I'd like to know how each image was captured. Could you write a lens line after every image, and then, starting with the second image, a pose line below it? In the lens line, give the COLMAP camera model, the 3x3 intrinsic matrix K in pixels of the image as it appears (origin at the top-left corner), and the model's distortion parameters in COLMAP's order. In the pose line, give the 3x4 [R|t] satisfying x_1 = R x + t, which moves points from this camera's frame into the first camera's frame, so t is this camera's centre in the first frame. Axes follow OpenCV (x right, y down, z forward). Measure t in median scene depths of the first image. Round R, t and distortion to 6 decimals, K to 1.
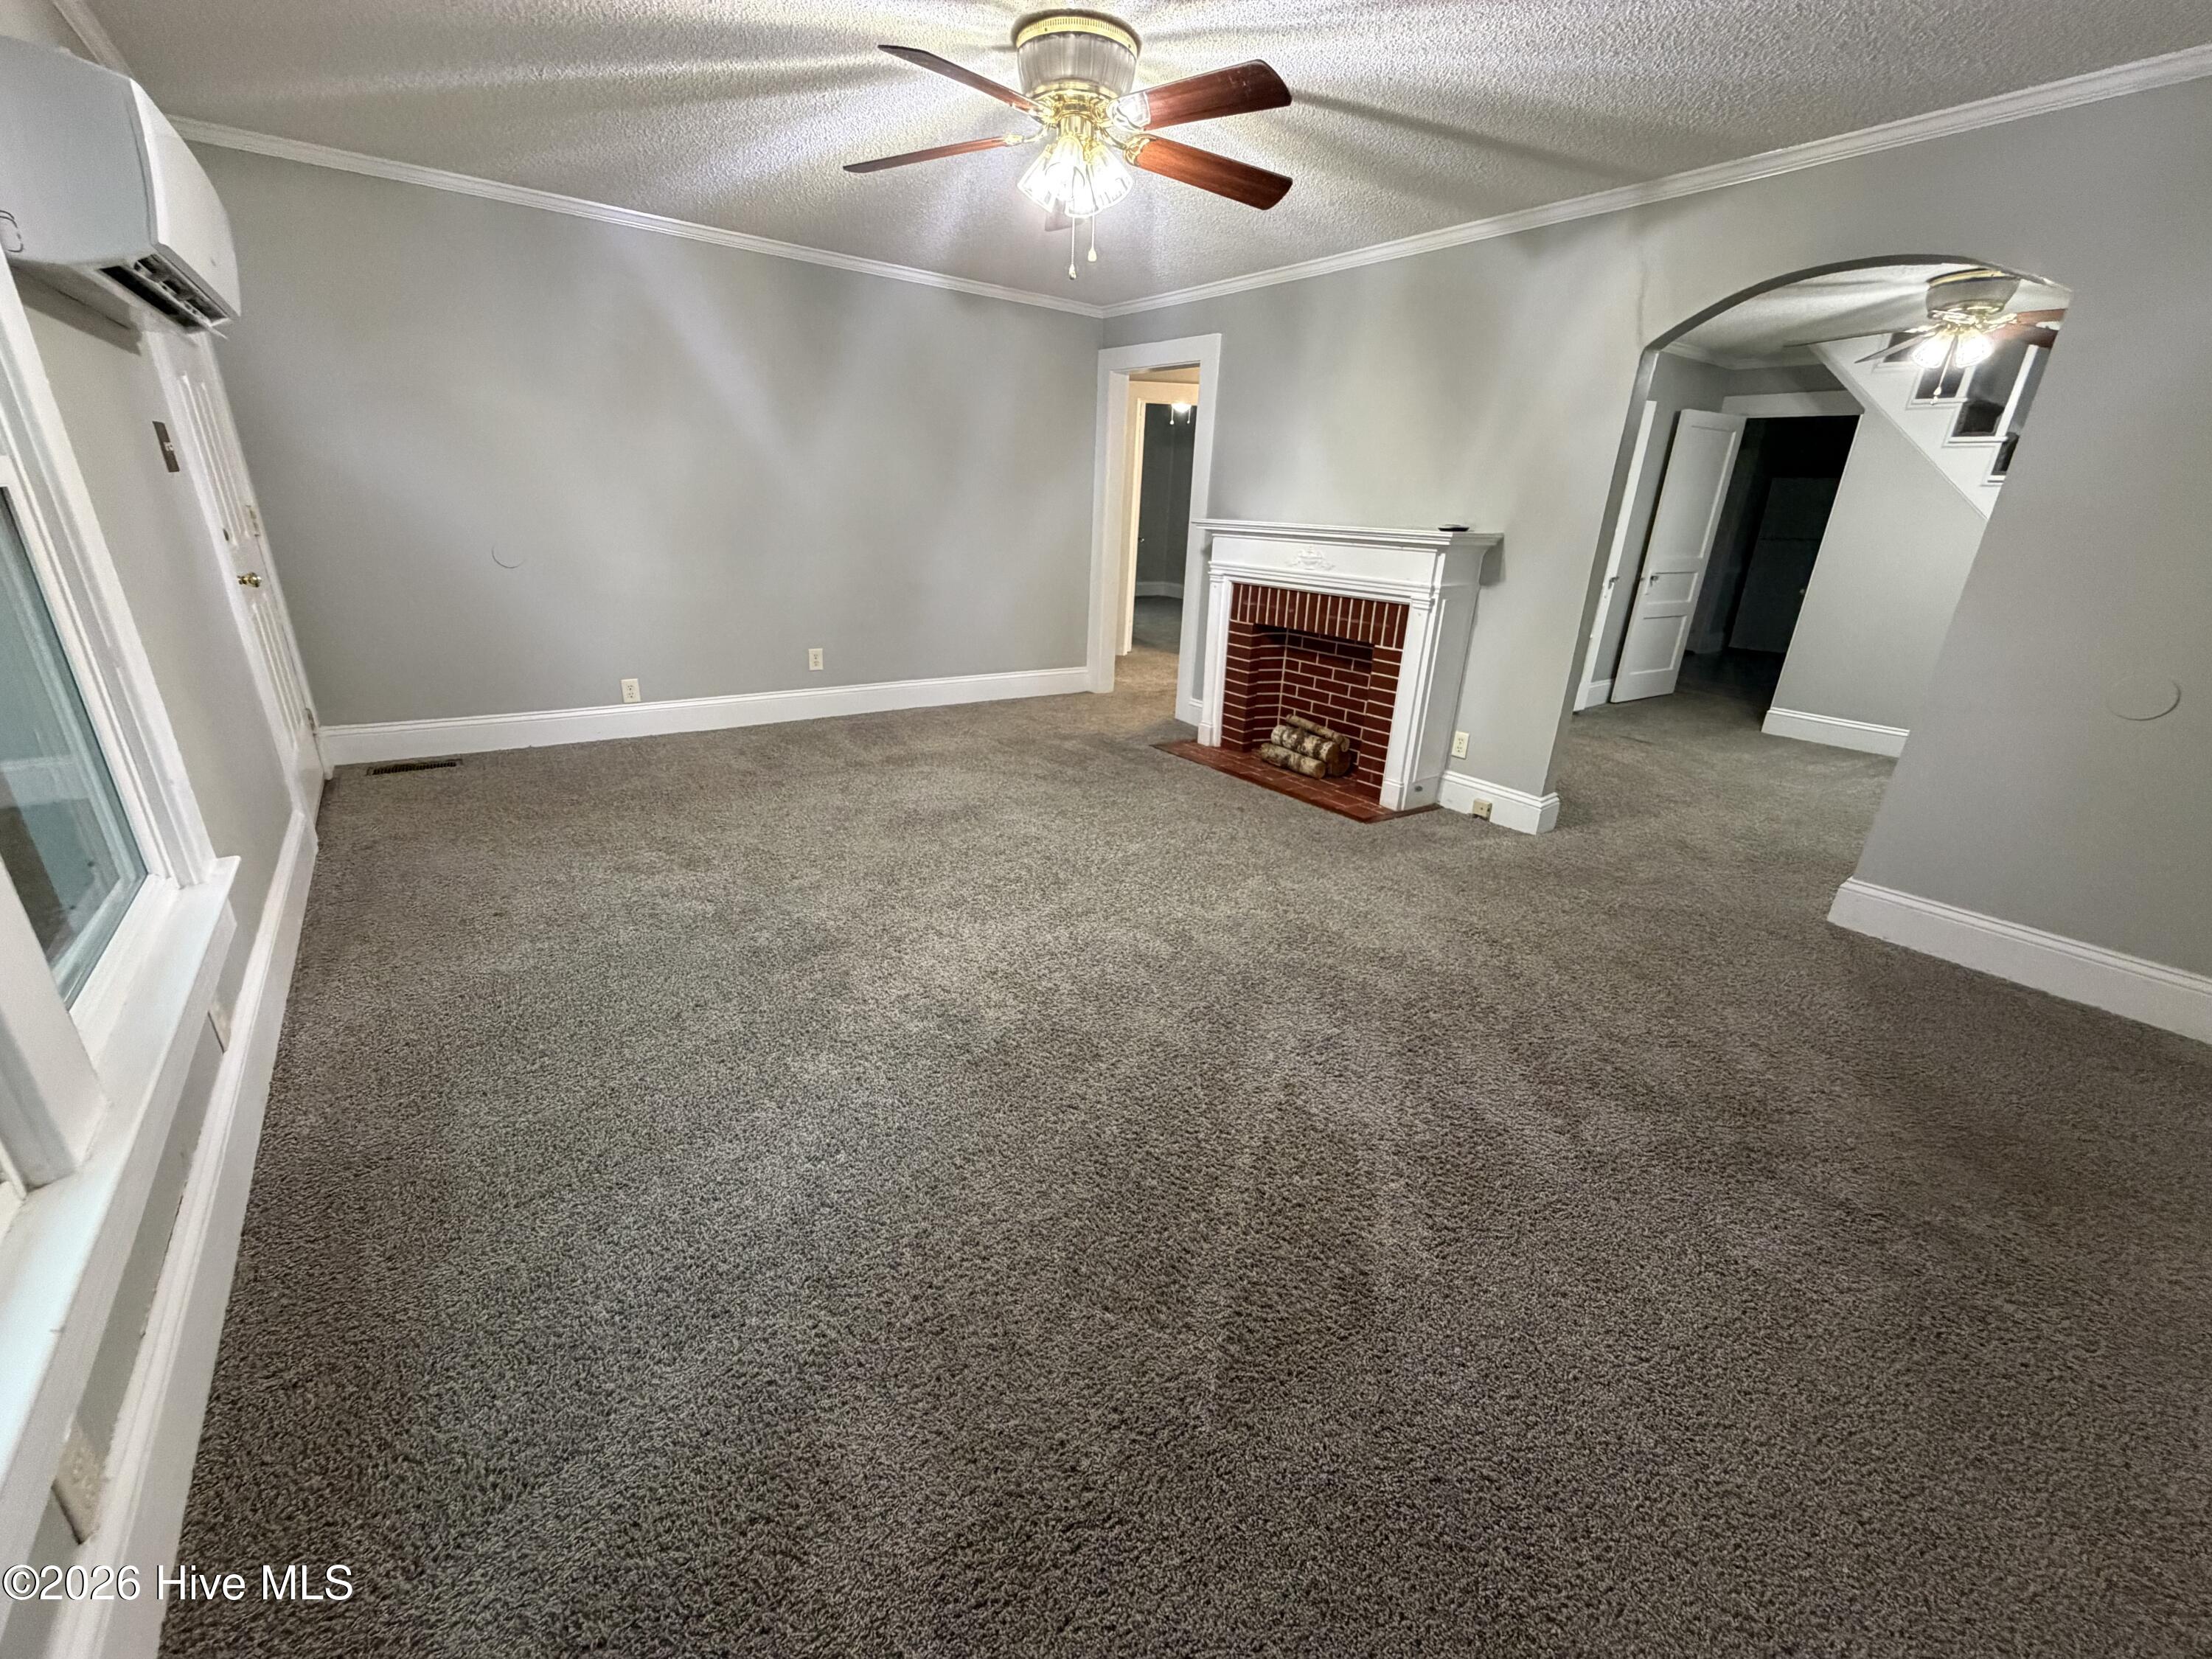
lens RADIAL K [[881.0, 0, 1106.0], [0, 881.0, 829.5], [0, 0, 1]] dist [0.003539, 0.000338]
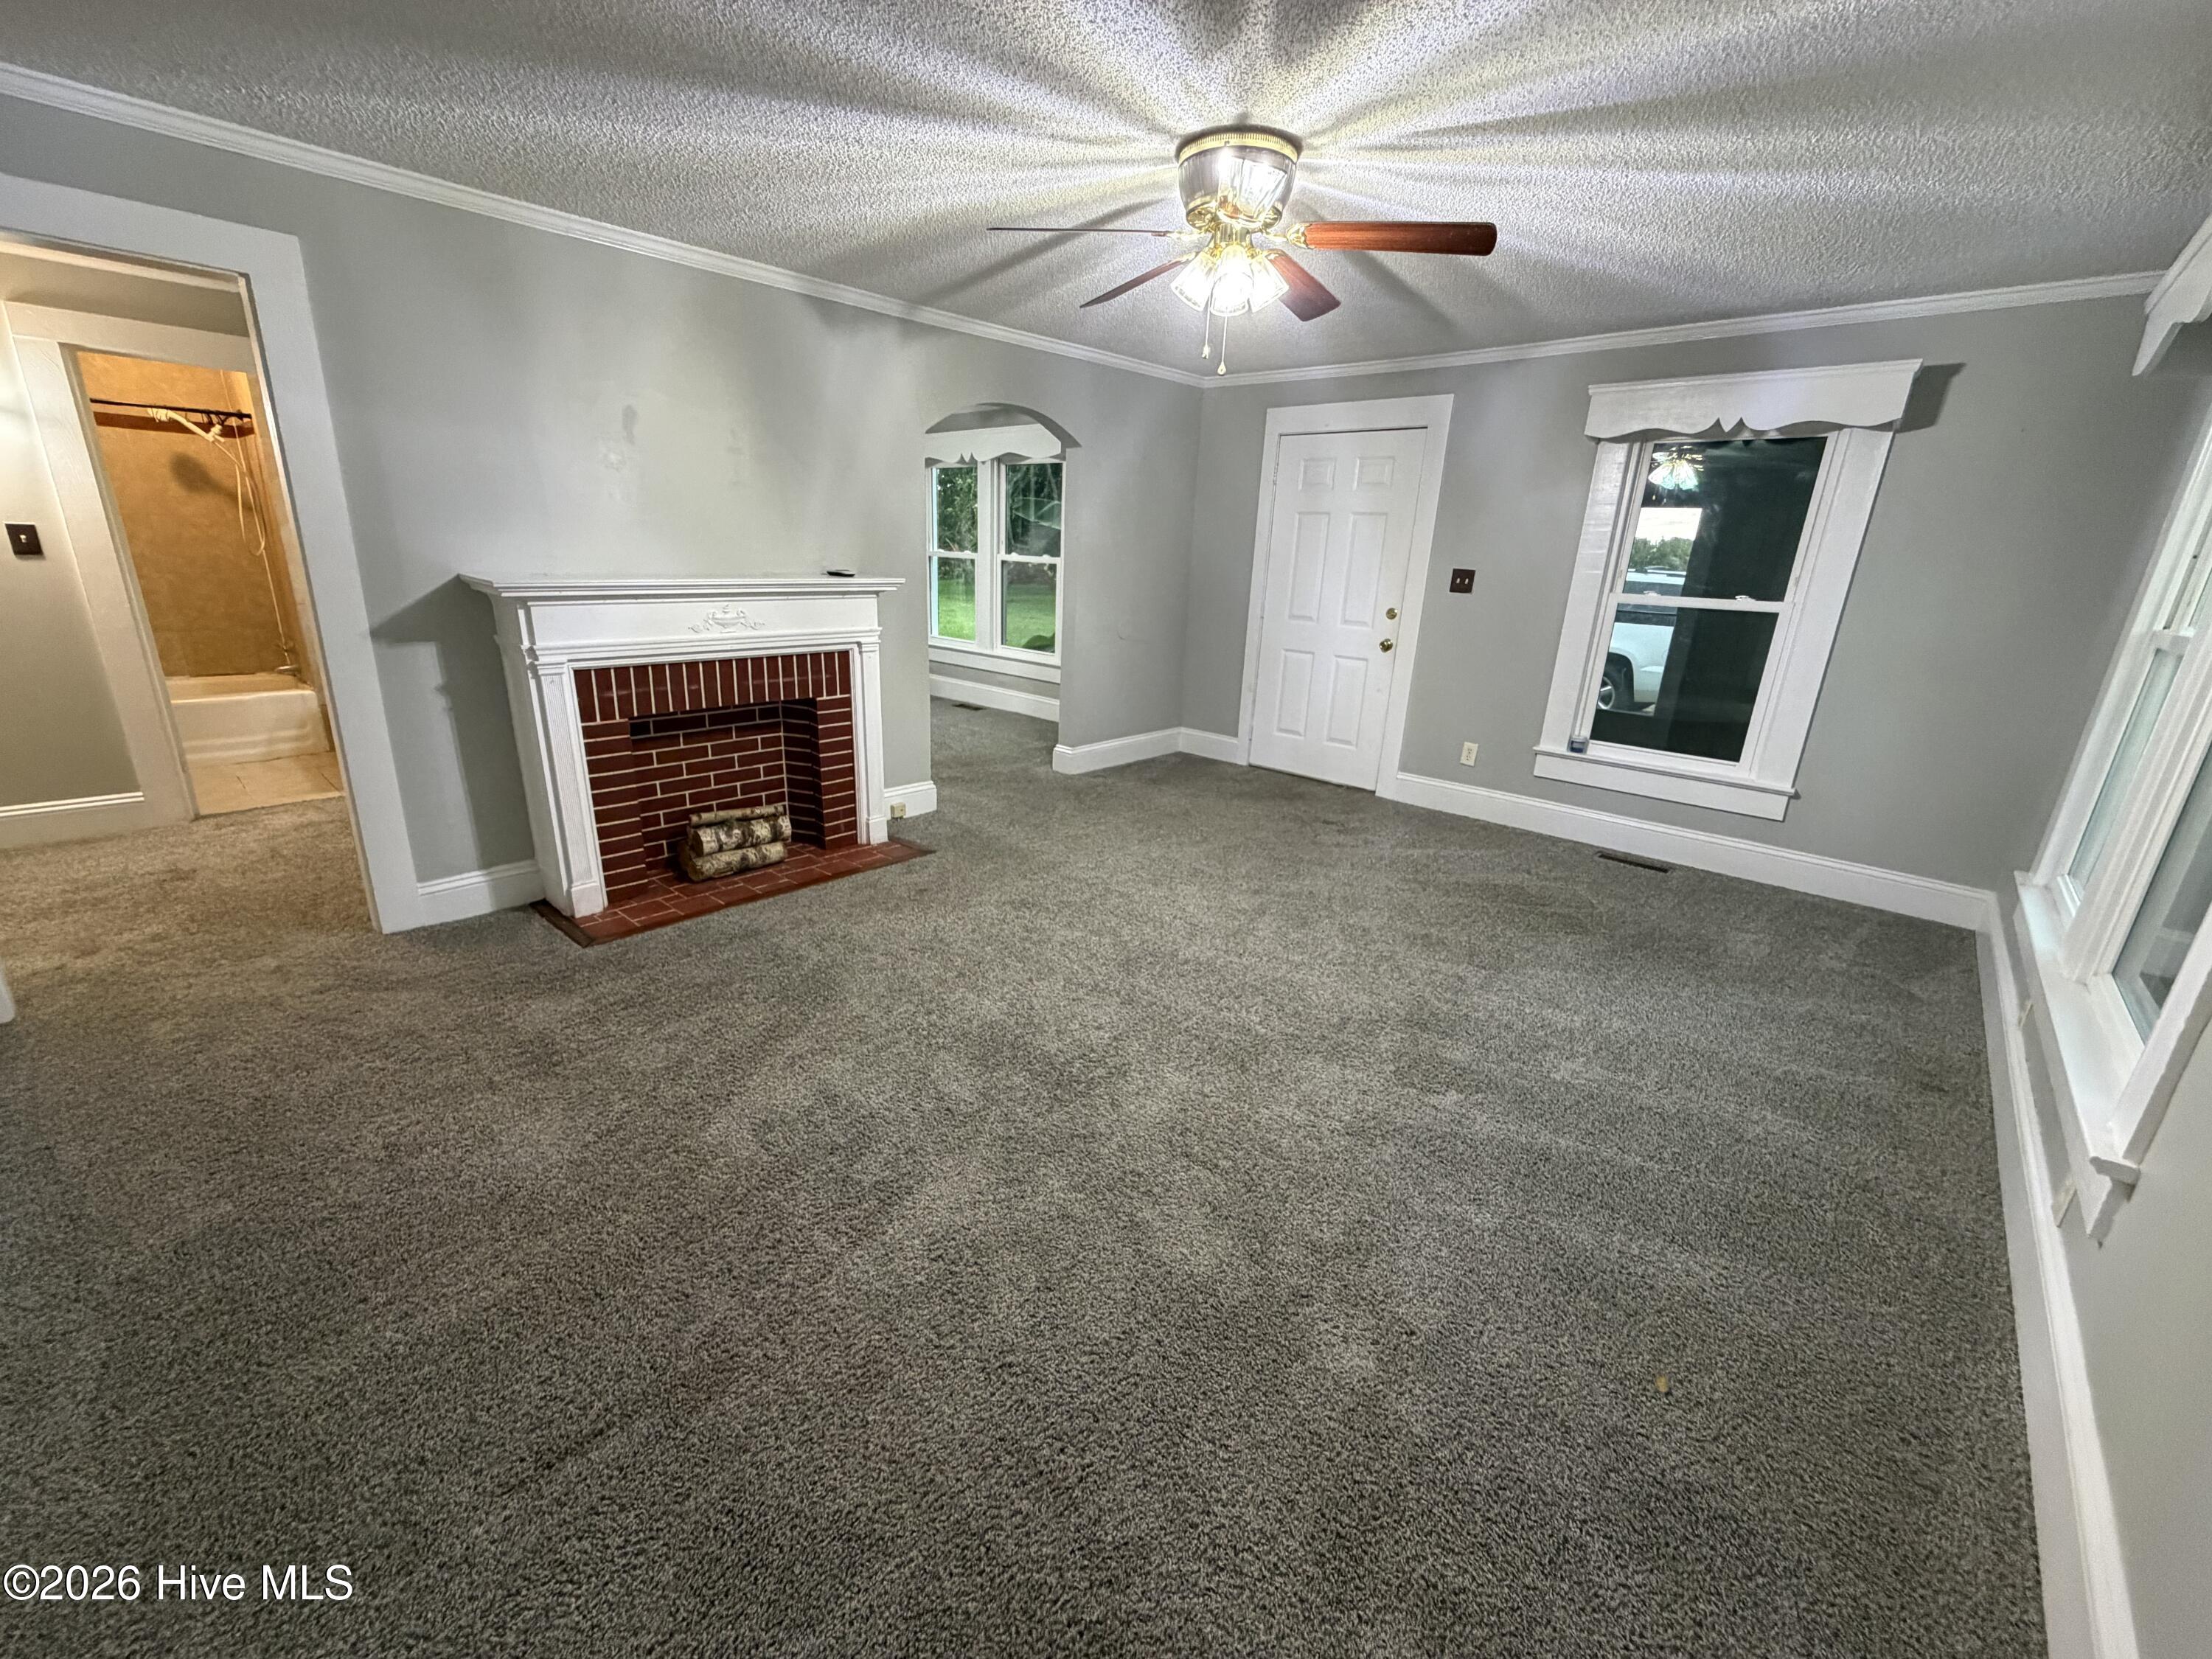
lens RADIAL K [[881.0, 0, 1106.0], [0, 881.0, 829.5], [0, 0, 1]] dist [0.003539, 0.000338]
pose [[-0.180895, -0.346141, 0.920578, -0.652062], [0.304587, 0.870284, 0.387082, -0.346743], [-0.935149, 0.350417, -0.052000, 0.779869]]
